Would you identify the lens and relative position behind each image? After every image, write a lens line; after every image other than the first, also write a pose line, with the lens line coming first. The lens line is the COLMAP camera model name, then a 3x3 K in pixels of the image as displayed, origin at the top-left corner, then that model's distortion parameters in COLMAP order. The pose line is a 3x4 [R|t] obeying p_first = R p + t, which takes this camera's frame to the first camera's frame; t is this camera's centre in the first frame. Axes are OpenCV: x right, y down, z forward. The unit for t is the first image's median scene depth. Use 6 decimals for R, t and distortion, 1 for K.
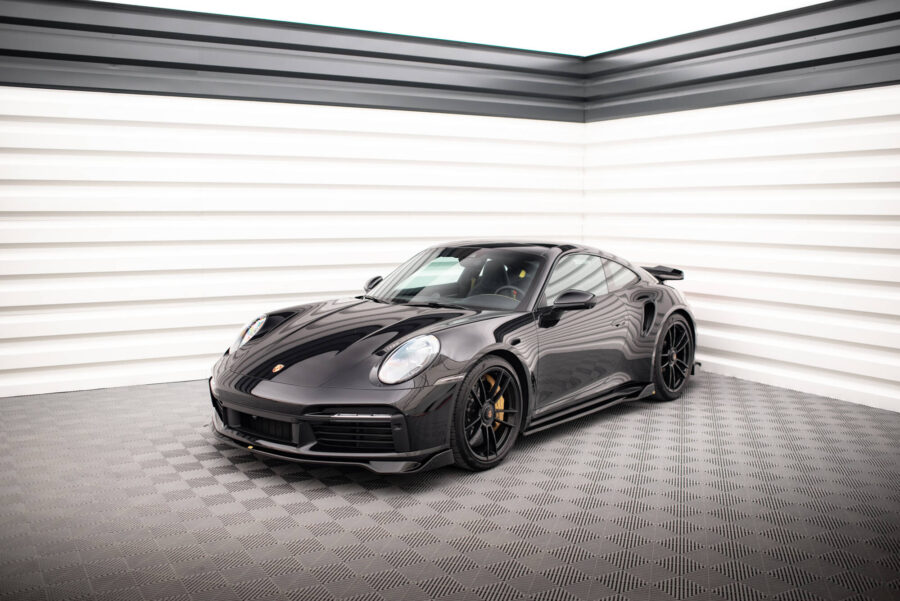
lens RADIAL K [[867.8, 0, 450.0], [0, 867.8, 300.5], [0, 0, 1]] dist [-0.033932, -0.003303]
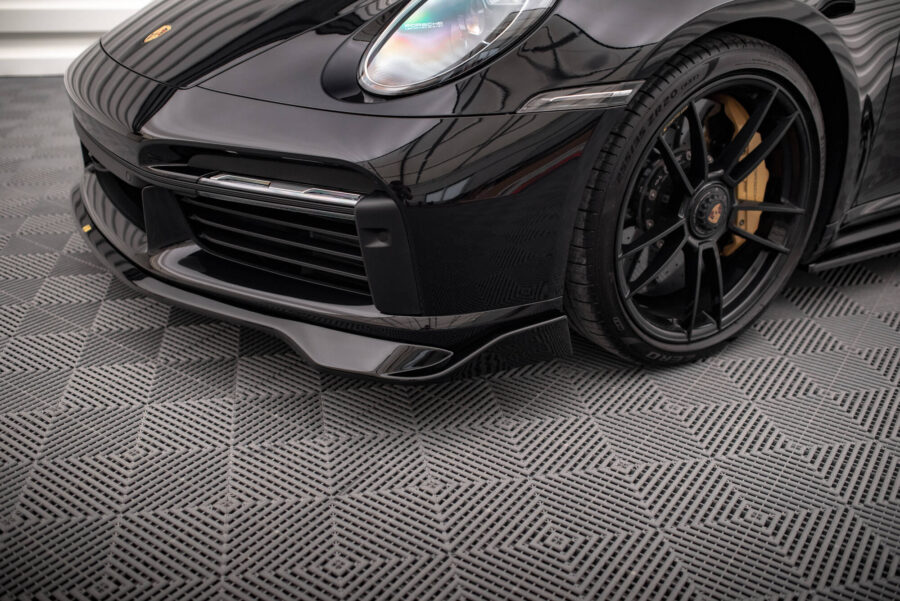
lens RADIAL K [[867.8, 0, 450.0], [0, 867.8, 300.5], [0, 0, 1]] dist [-0.033932, -0.003303]
pose [[0.941427, 0.154957, -0.299507, 0.055291], [-0.051683, 0.943978, 0.325937, 0.058139], [0.333234, -0.291366, 0.896695, 0.655114]]
